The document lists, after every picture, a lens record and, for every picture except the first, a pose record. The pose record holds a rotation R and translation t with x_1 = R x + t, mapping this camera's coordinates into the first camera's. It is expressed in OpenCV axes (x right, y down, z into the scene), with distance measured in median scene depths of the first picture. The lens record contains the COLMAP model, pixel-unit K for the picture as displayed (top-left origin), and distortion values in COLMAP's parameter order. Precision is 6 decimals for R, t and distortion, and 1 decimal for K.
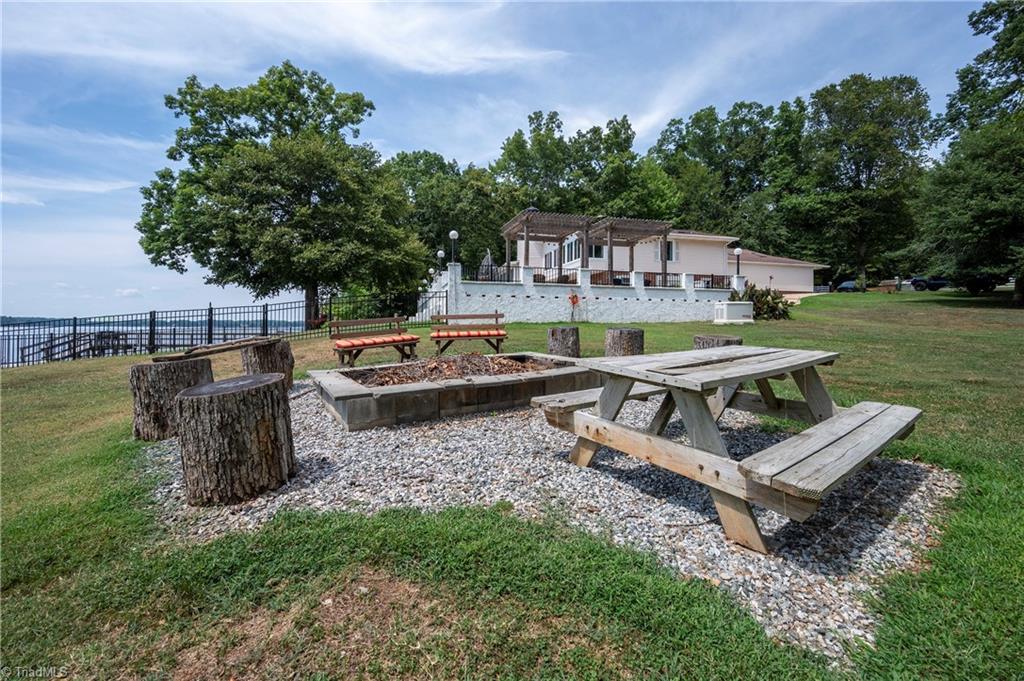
lens RADIAL K [[407.2, 0, 492.4], [0, 407.2, 323.2], [0, 0, 1]] dist [0.001306, -0.000152]
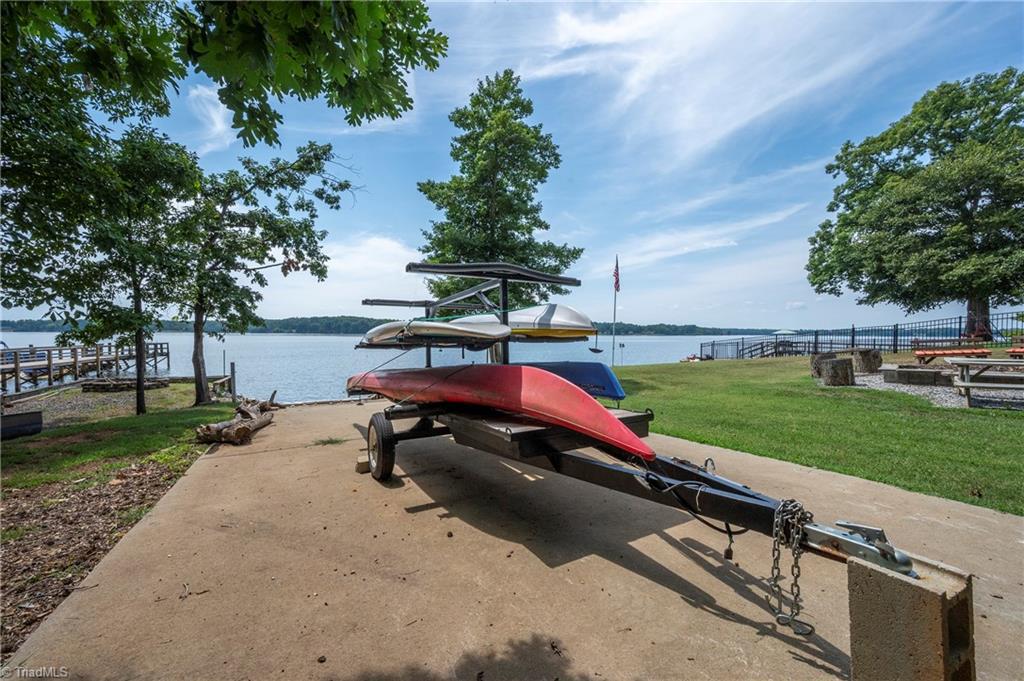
lens RADIAL K [[407.2, 0, 510.6], [0, 407.2, 335.3], [0, 0, 1]] dist [0.001306, -0.000152]
pose [[0.229686, 0.004630, -0.973254, 0.267718], [0.003696, 0.999977, 0.005629, -0.012347], [0.973258, -0.004890, 0.229664, -0.321350]]
